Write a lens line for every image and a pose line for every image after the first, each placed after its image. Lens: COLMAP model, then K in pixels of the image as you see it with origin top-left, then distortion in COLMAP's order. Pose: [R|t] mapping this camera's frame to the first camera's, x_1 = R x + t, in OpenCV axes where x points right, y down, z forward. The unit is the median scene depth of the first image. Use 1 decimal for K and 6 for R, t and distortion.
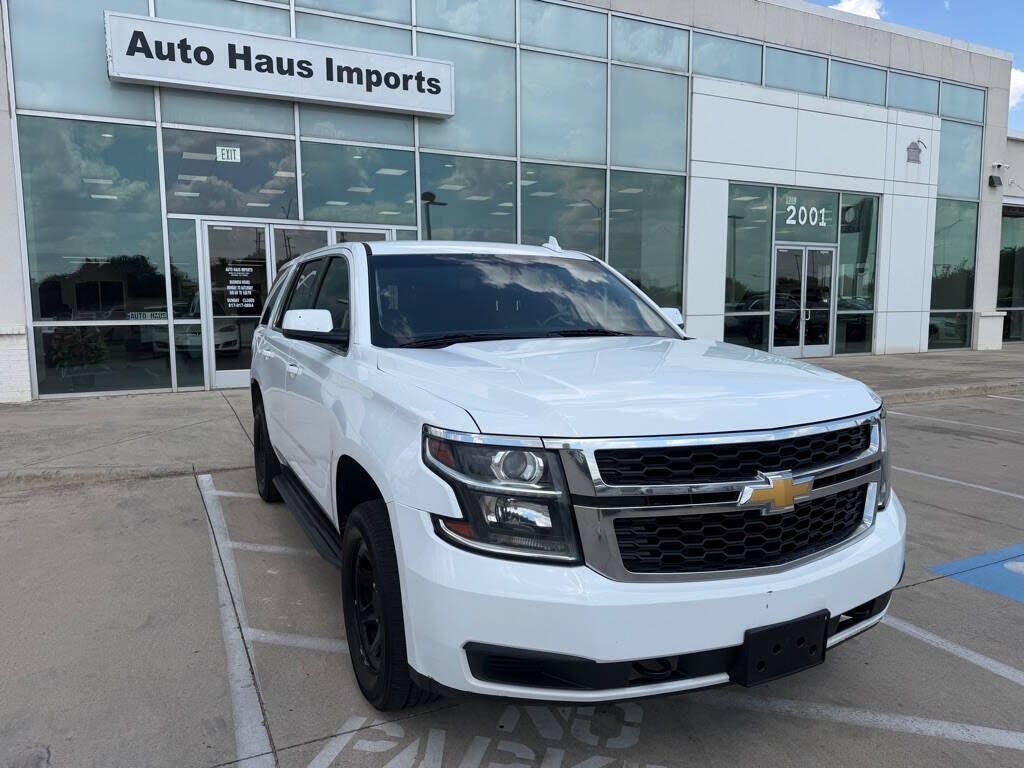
lens RADIAL K [[719.6, 0, 512.0], [0, 719.6, 384.0], [0, 0, 1]] dist [-0.008747, -0.001784]
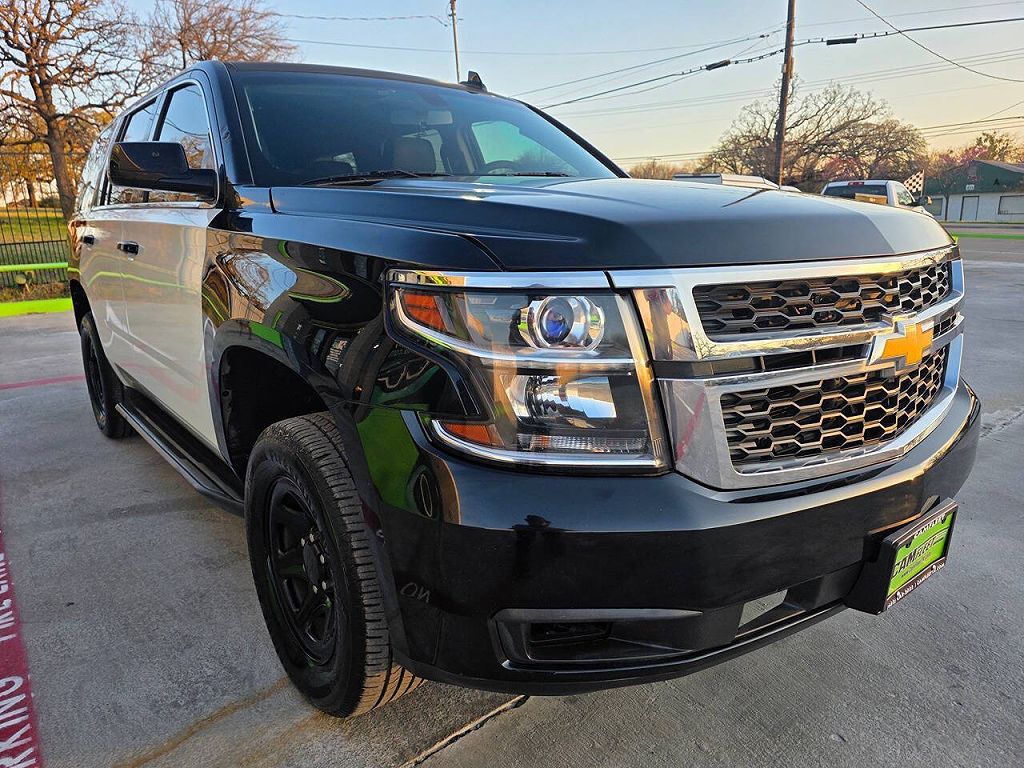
lens RADIAL K [[710.2, 0, 512.0], [0, 710.2, 384.0], [0, 0, 1]] dist [0.003251, 0.002371]
pose [[0.978127, -0.074920, 0.194047, -0.153370], [0.051847, 0.991252, 0.121371, 0.089551], [-0.201443, -0.108656, 0.973455, 0.413867]]
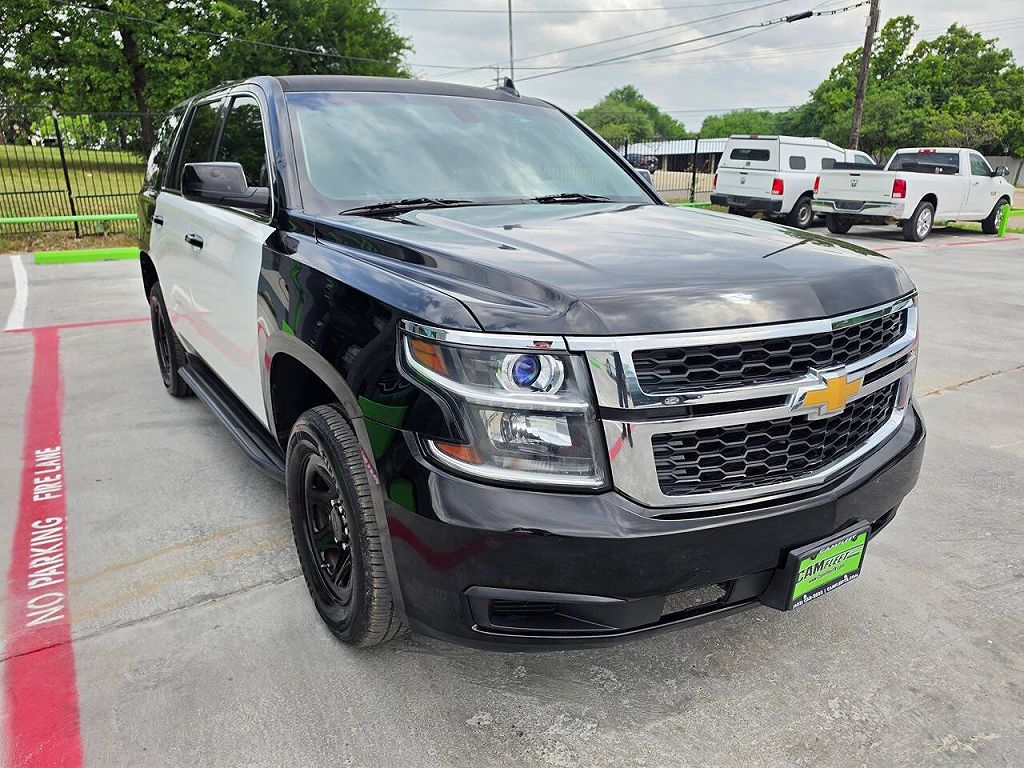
lens RADIAL K [[717.8, 0, 512.4], [0, 717.8, 398.2], [0, 0, 1]] dist [-0.003527, -0.000895]
pose [[0.991504, -0.033320, 0.125735, -0.109133], [0.007766, 0.980074, 0.198483, -0.012743], [-0.129843, -0.195821, 0.972006, 0.240127]]
